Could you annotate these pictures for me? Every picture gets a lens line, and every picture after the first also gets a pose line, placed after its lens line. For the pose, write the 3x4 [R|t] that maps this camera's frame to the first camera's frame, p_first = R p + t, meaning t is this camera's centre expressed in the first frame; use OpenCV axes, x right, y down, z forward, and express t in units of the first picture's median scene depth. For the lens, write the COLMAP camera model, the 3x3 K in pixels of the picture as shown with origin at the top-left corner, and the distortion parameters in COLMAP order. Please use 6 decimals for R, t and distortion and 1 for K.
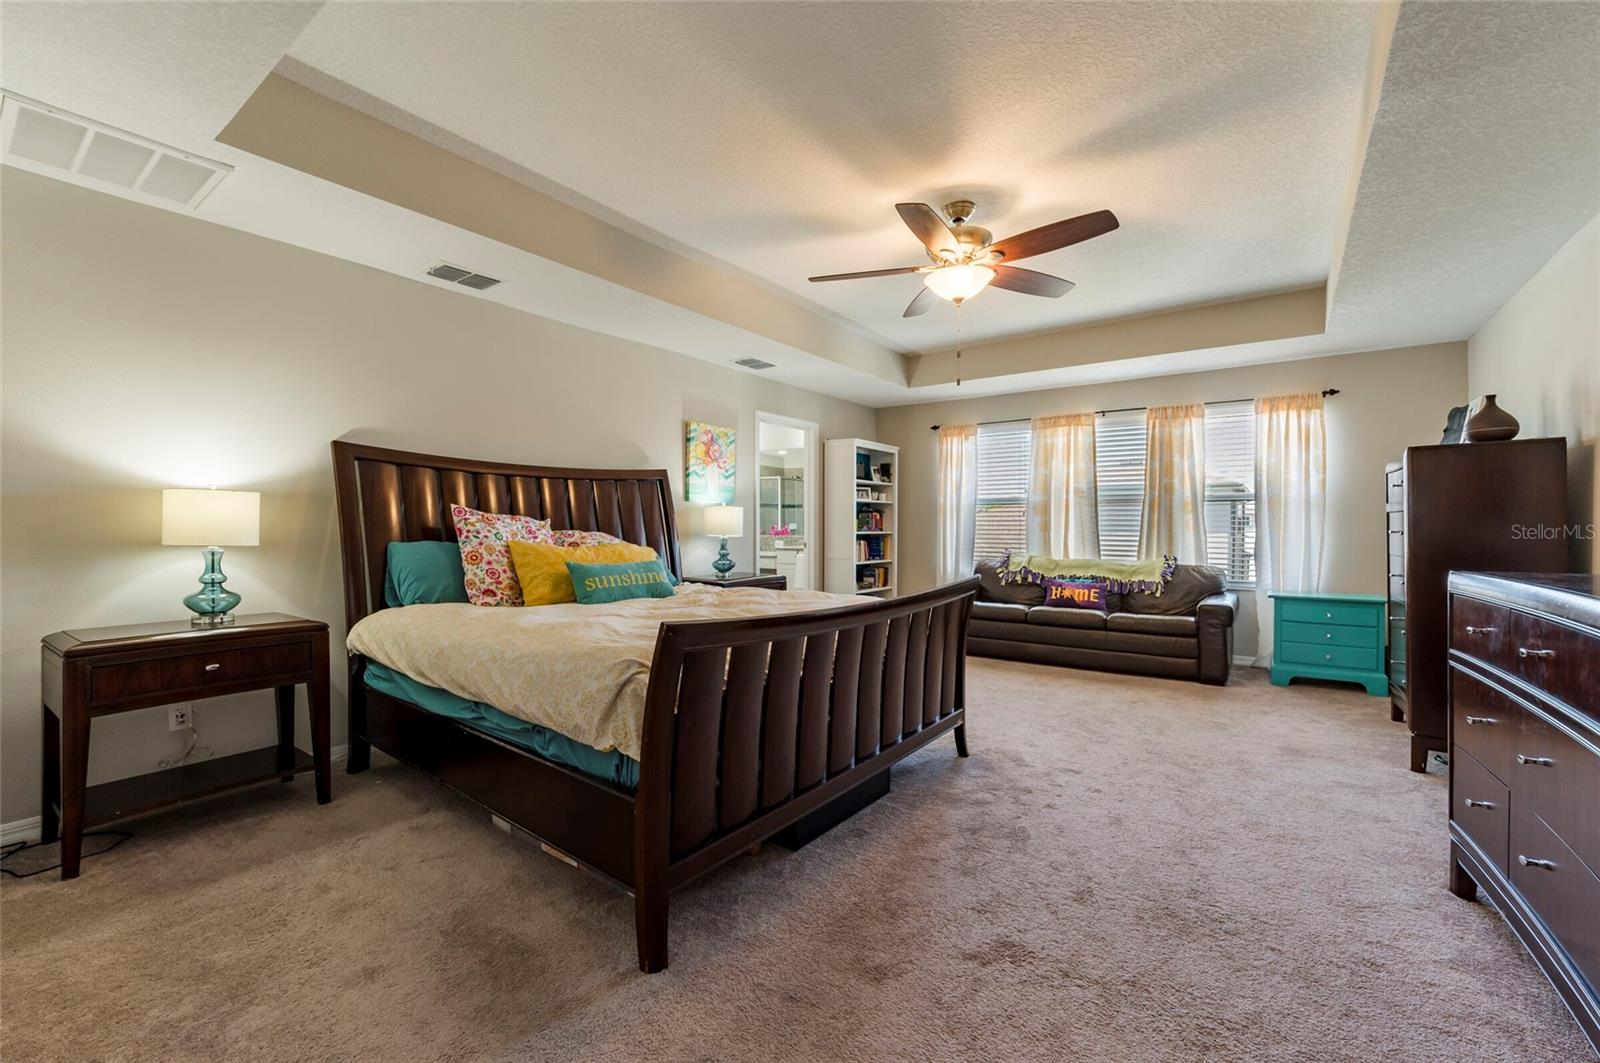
lens RADIAL K [[662.8, 0, 800.0], [0, 662.8, 531.5], [0, 0, 1]] dist [-0.001996, 0.000631]
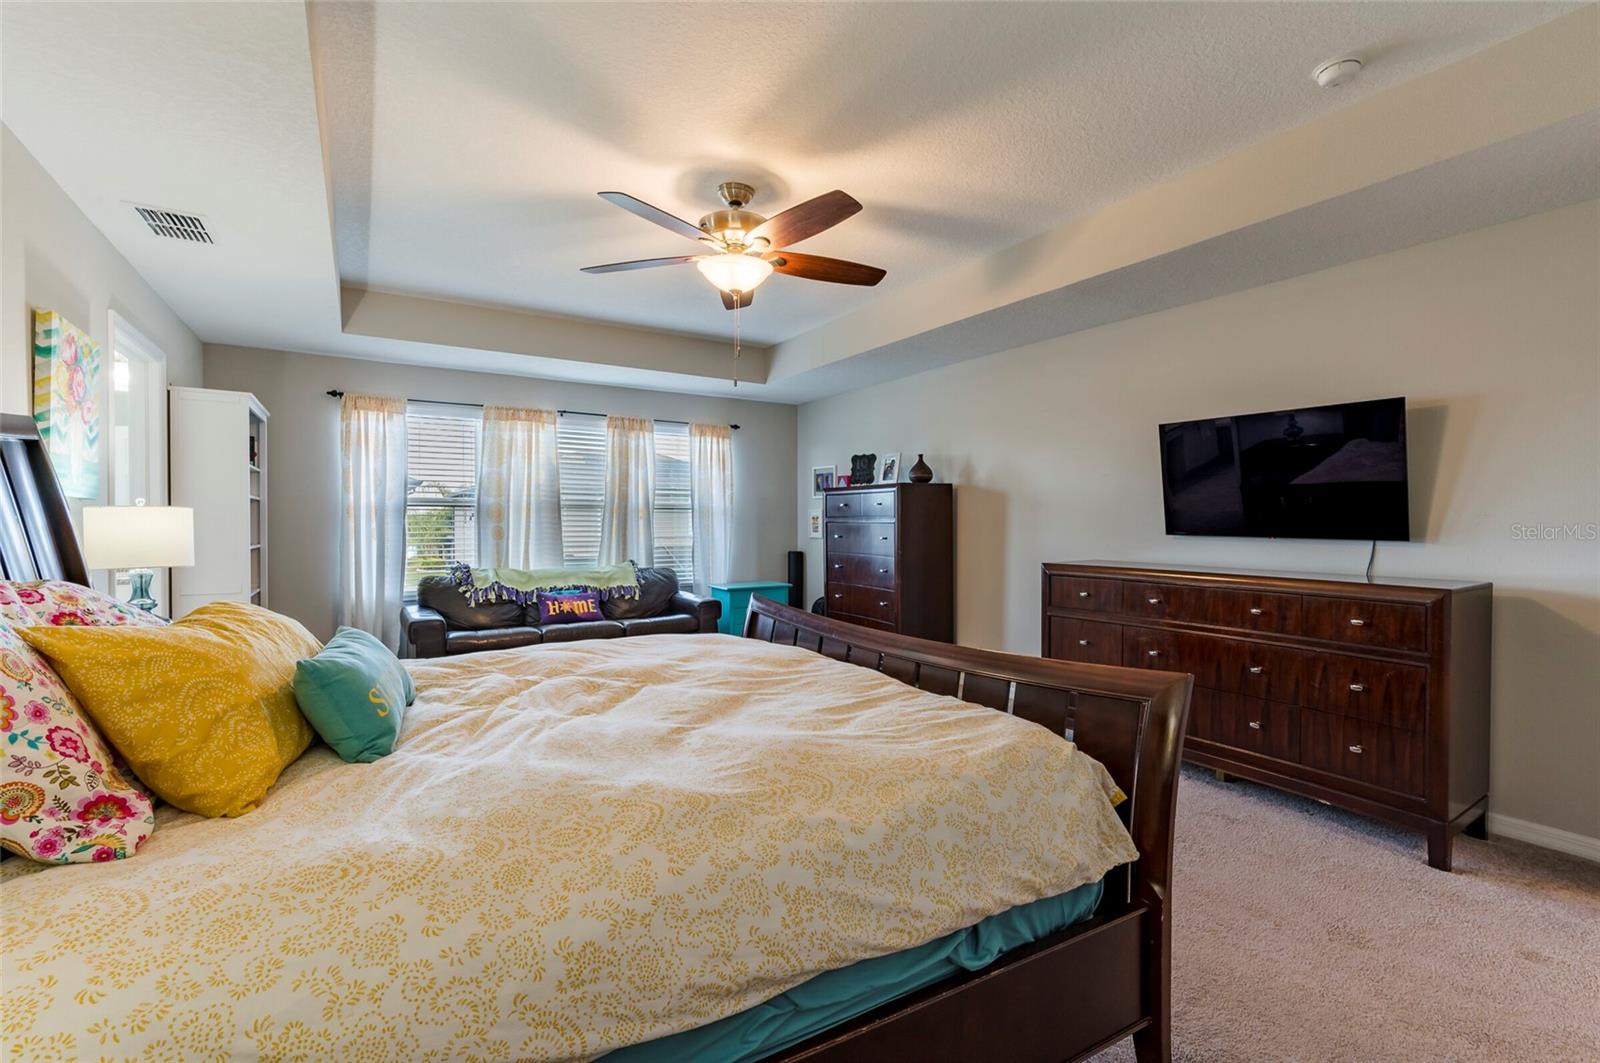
lens RADIAL K [[698.9, 0, 805.4], [0, 698.9, 530.9], [0, 0, 1]] dist [-0.002011, -0.000095]
pose [[0.369678, -0.013362, 0.929064, -0.364321], [0.008646, 0.999903, 0.010940, -0.019450], [-0.929120, 0.003988, 0.369758, 0.330749]]
